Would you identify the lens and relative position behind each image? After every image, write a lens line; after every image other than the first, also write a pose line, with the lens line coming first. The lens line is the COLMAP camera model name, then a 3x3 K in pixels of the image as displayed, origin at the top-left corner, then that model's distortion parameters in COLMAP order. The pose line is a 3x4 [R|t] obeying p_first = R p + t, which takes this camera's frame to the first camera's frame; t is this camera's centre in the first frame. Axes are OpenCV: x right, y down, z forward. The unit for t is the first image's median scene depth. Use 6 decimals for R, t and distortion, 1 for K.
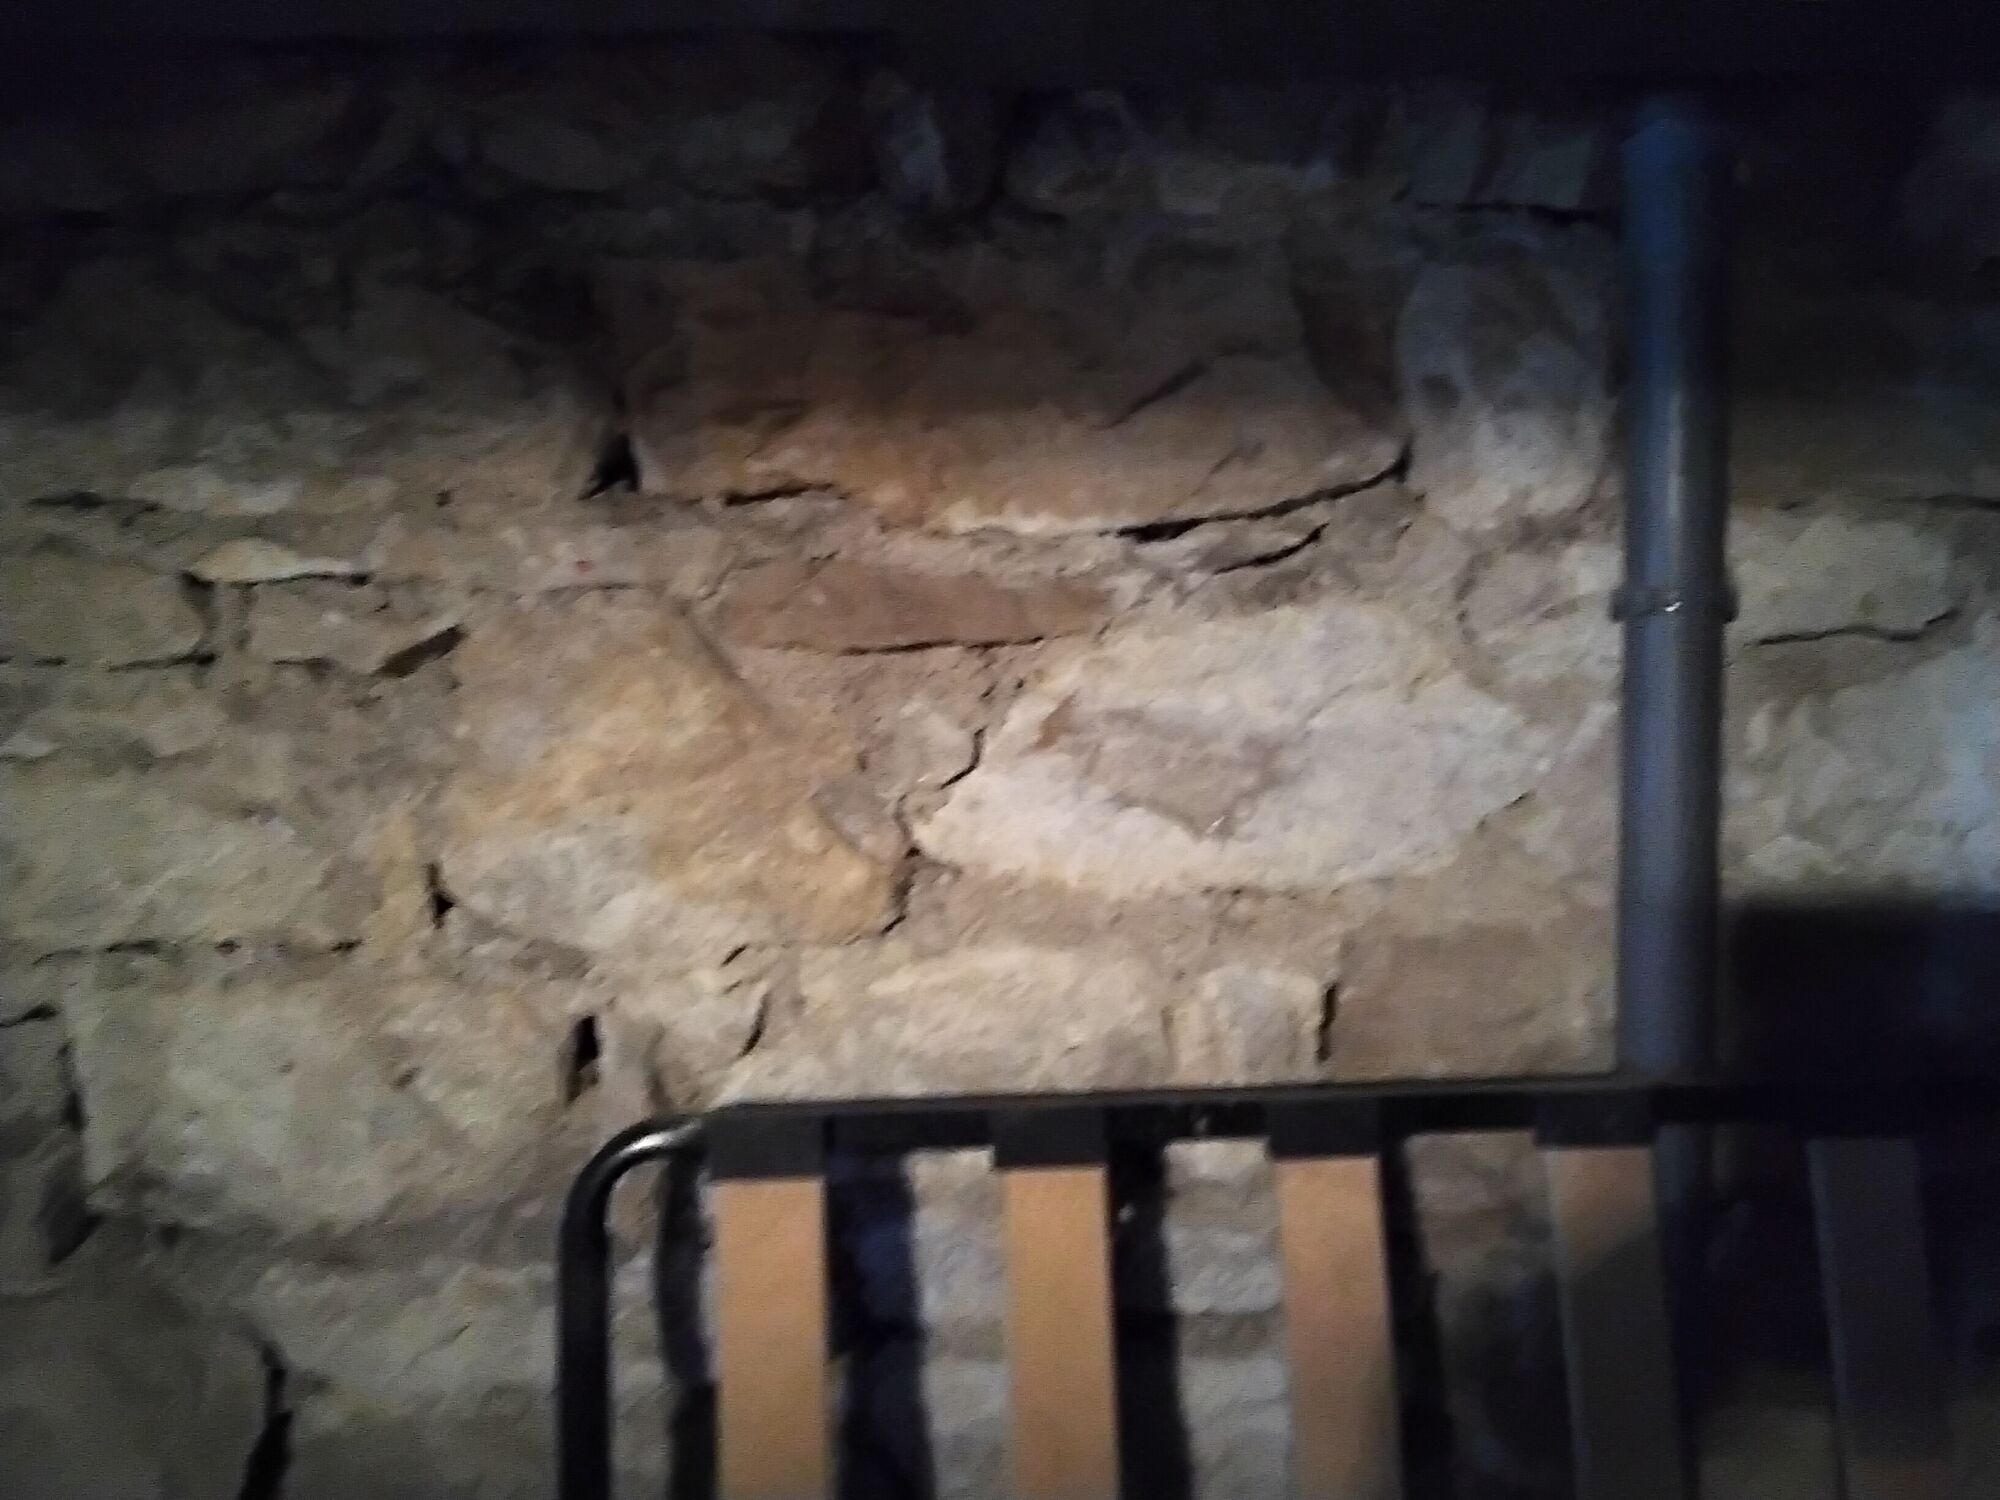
lens RADIAL K [[1577.8, 0, 1001.3], [0, 1577.8, 749.4], [0, 0, 1]] dist [-0.004729, -0.002863]
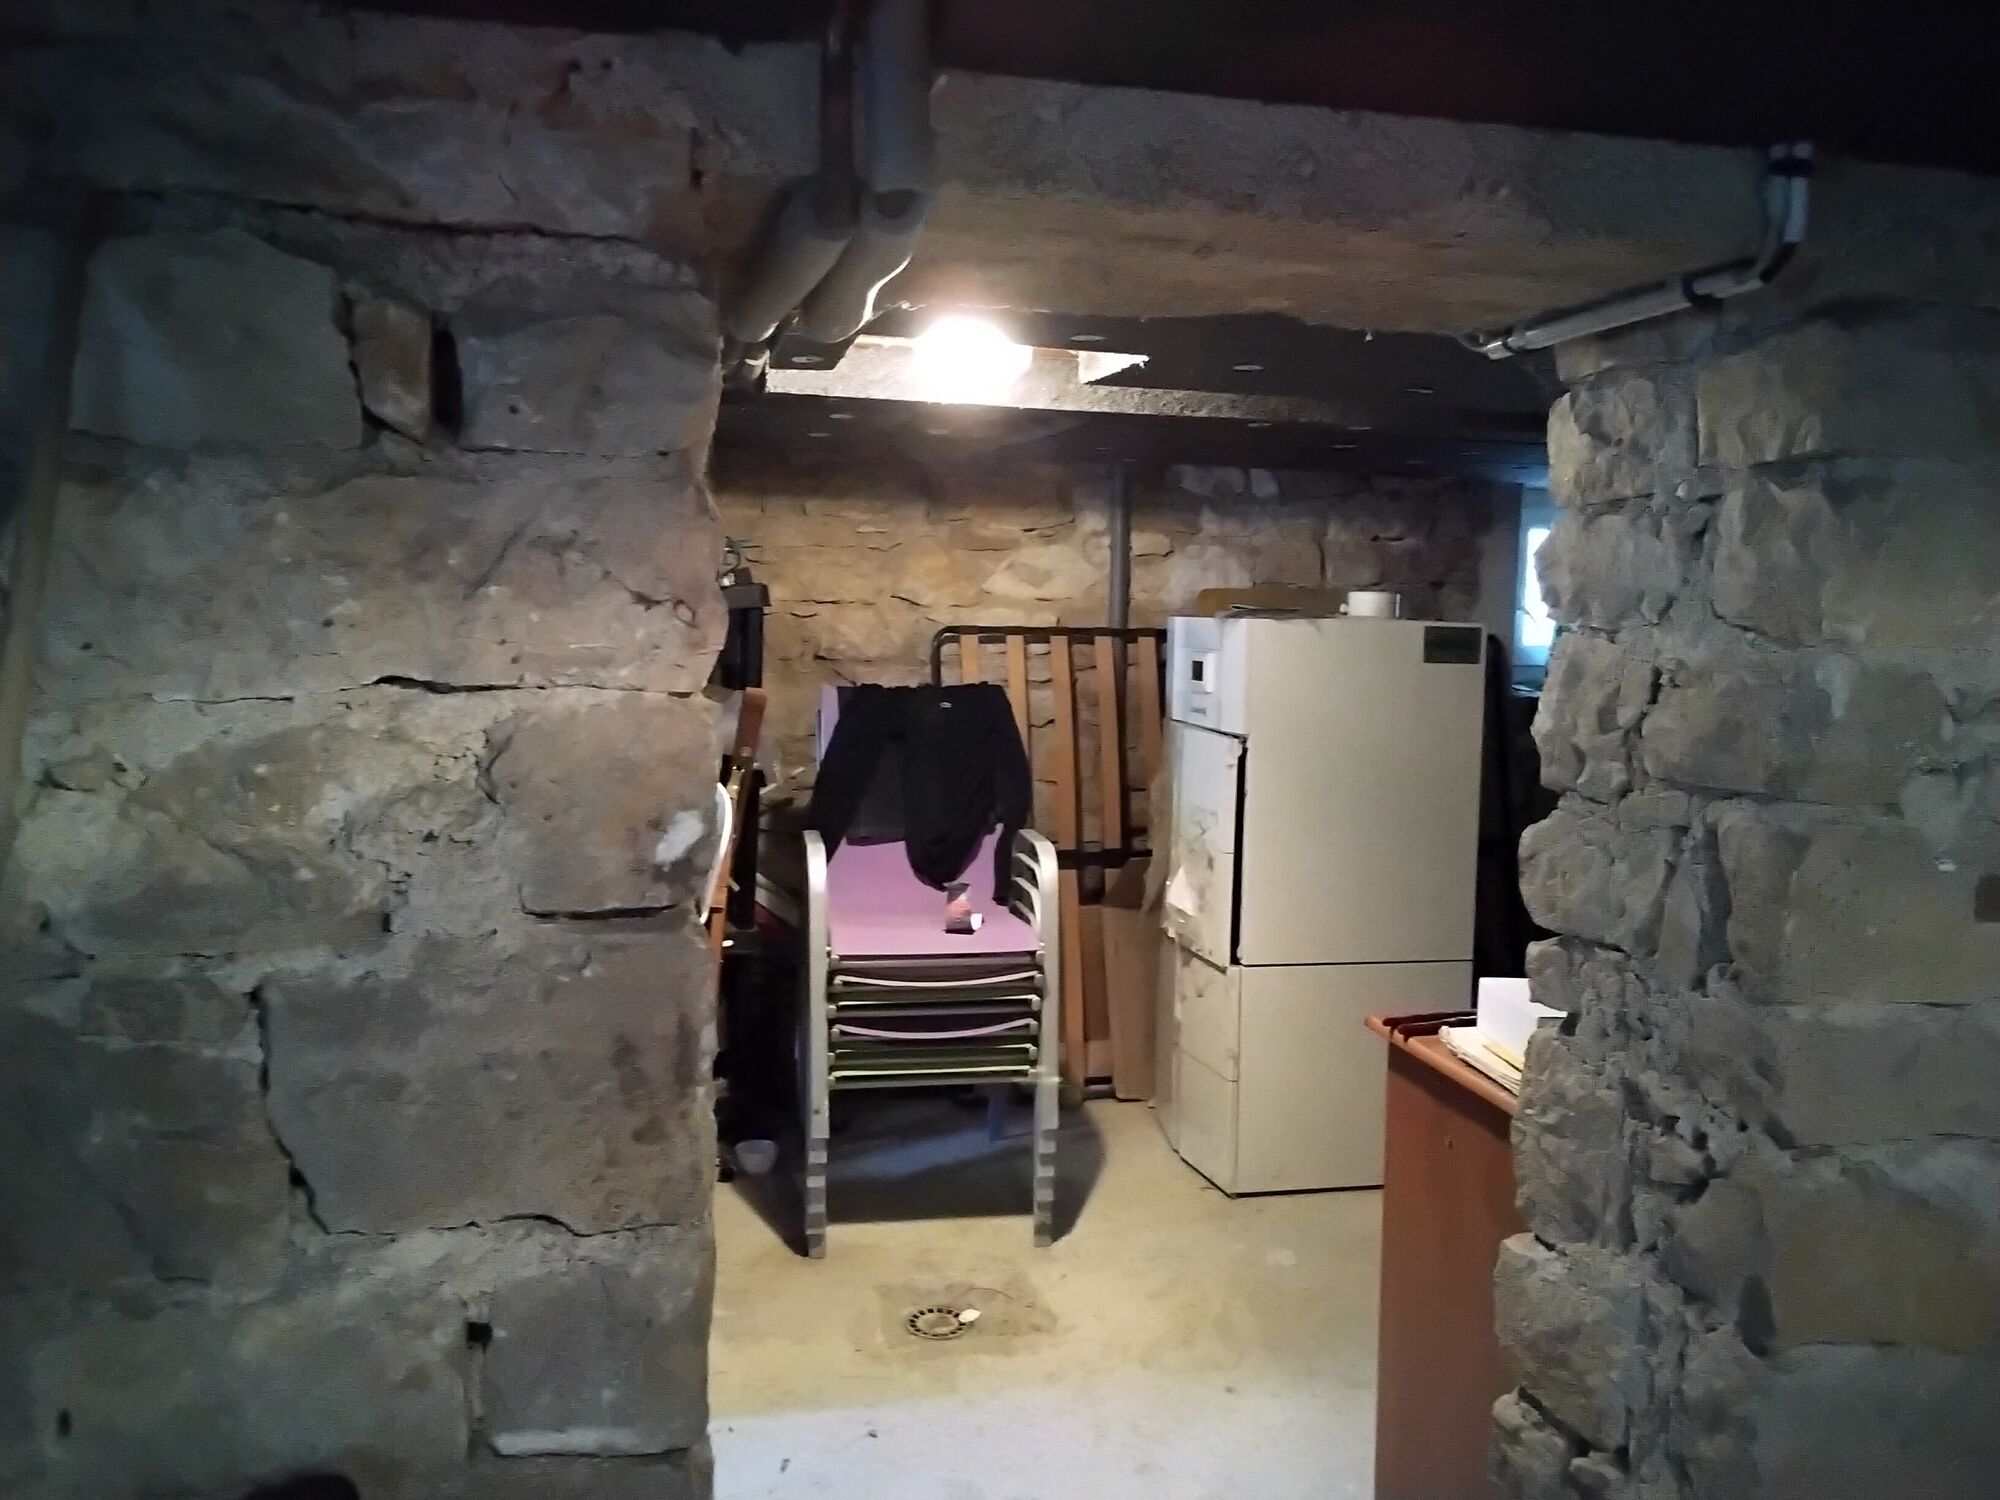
lens RADIAL K [[1577.8, 0, 1000.4], [0, 1577.8, 750.5], [0, 0, 1]] dist [-0.004729, -0.002863]
pose [[0.978927, 0.015059, 0.203653, -1.087816], [-0.017371, 0.999803, 0.009570, 0.566796], [-0.203469, -0.012906, 0.978996, -4.286549]]
